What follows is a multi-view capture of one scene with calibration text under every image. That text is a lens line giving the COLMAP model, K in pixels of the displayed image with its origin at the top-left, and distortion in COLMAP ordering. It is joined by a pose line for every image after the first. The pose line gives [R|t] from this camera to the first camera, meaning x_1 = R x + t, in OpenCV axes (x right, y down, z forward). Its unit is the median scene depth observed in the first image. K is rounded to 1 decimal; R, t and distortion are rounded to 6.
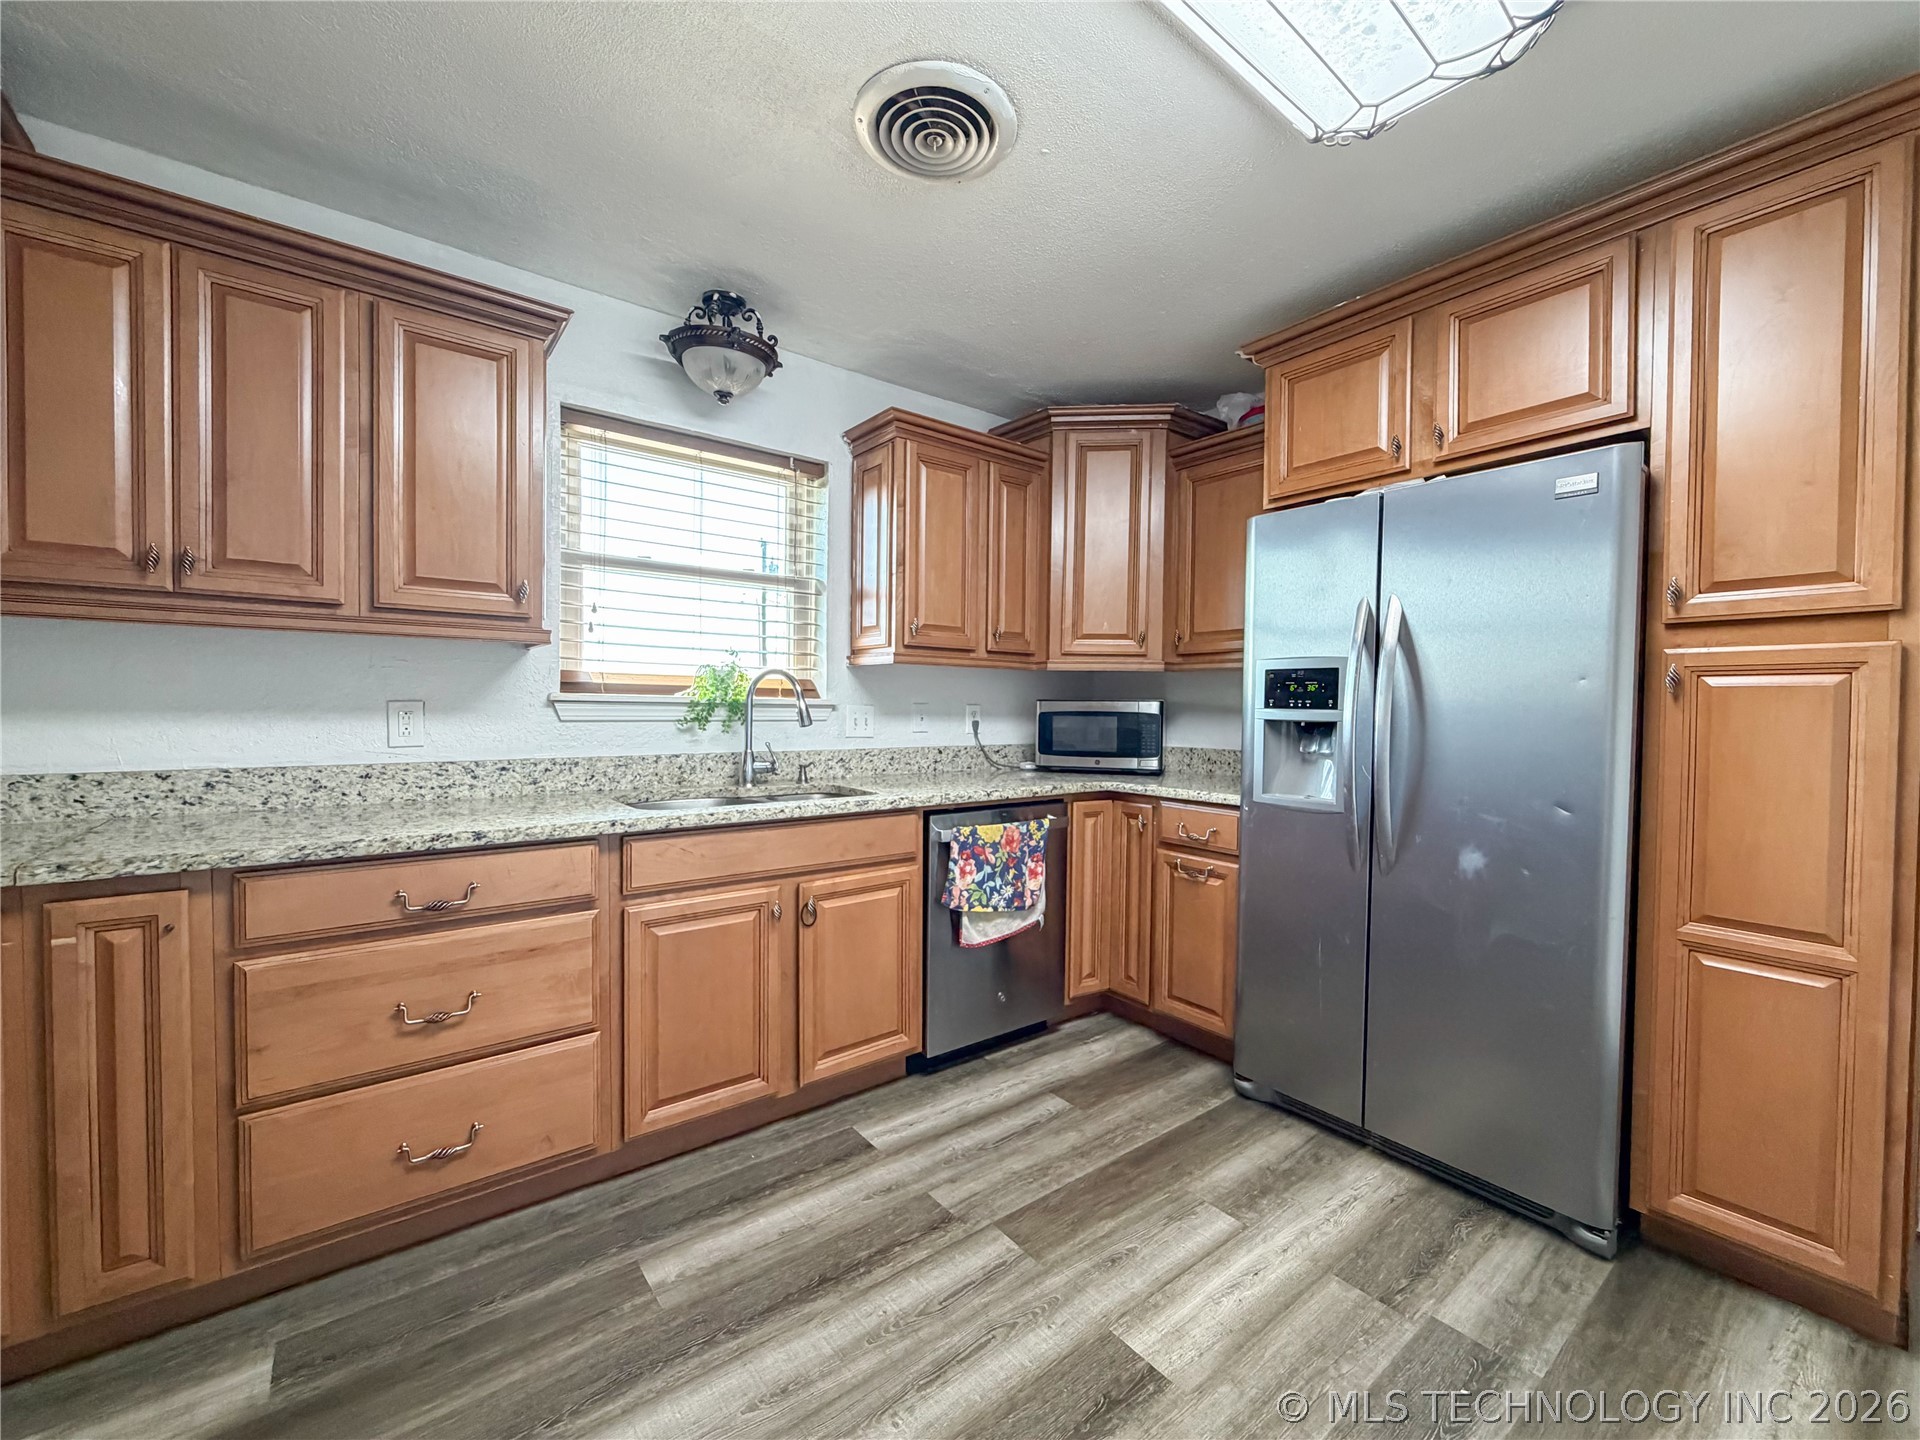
lens RADIAL K [[778.2, 0, 958.6], [0, 778.2, 721.6], [0, 0, 1]] dist [0.002540, -0.001323]
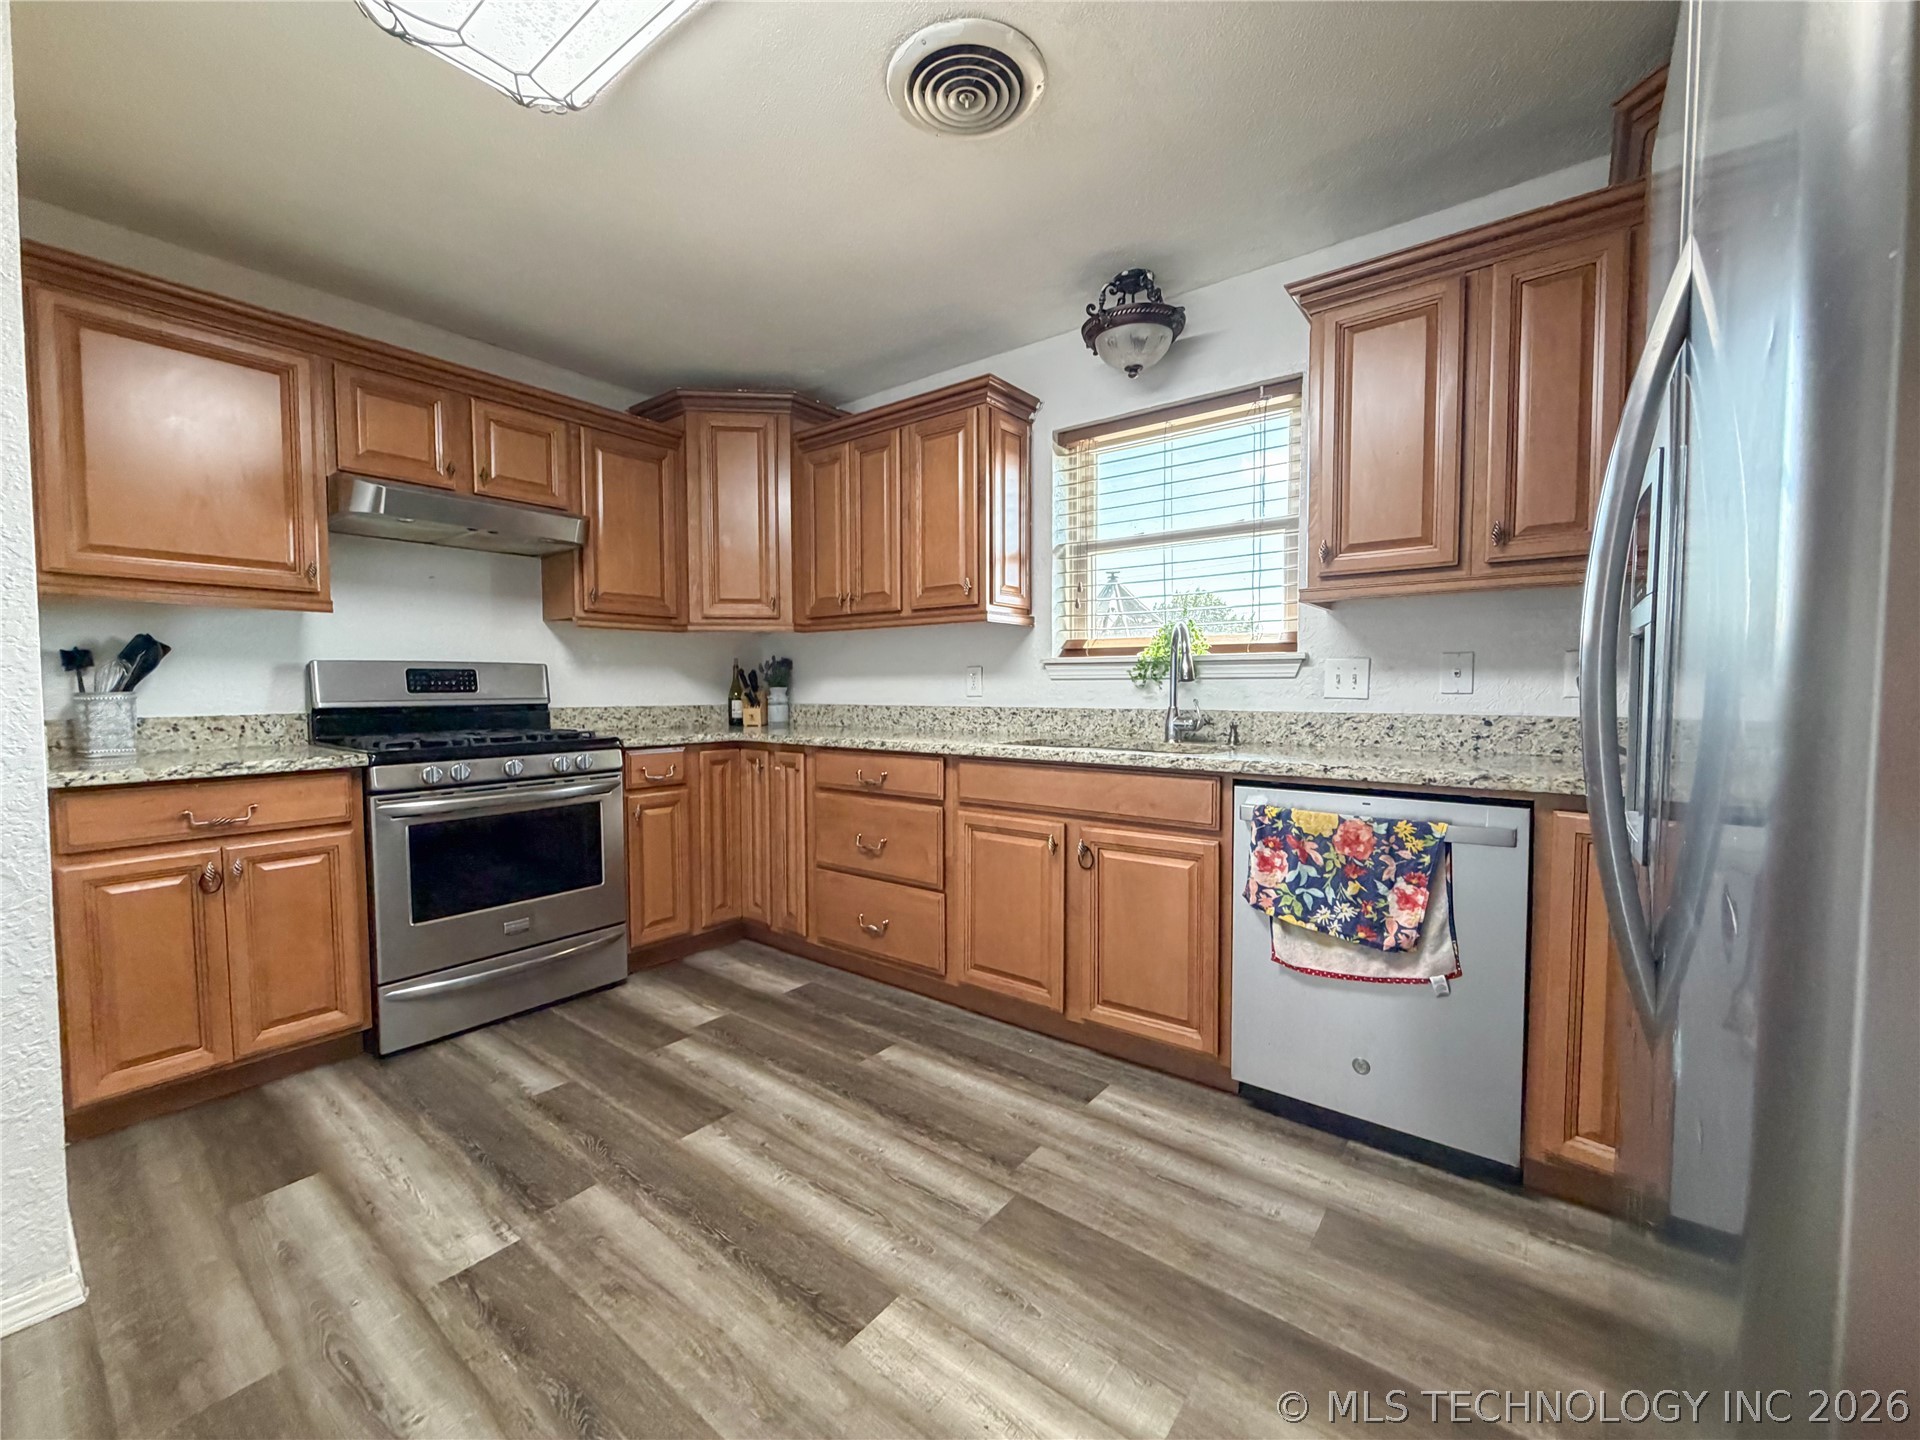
lens RADIAL K [[778.2, 0, 951.1], [0, 778.2, 722.3], [0, 0, 1]] dist [0.002540, -0.001323]
pose [[0.238871, 0.030349, -0.970577, 0.740795], [-0.017558, 0.999483, 0.026932, 0.040596], [0.970893, 0.010608, 0.239280, 0.553734]]
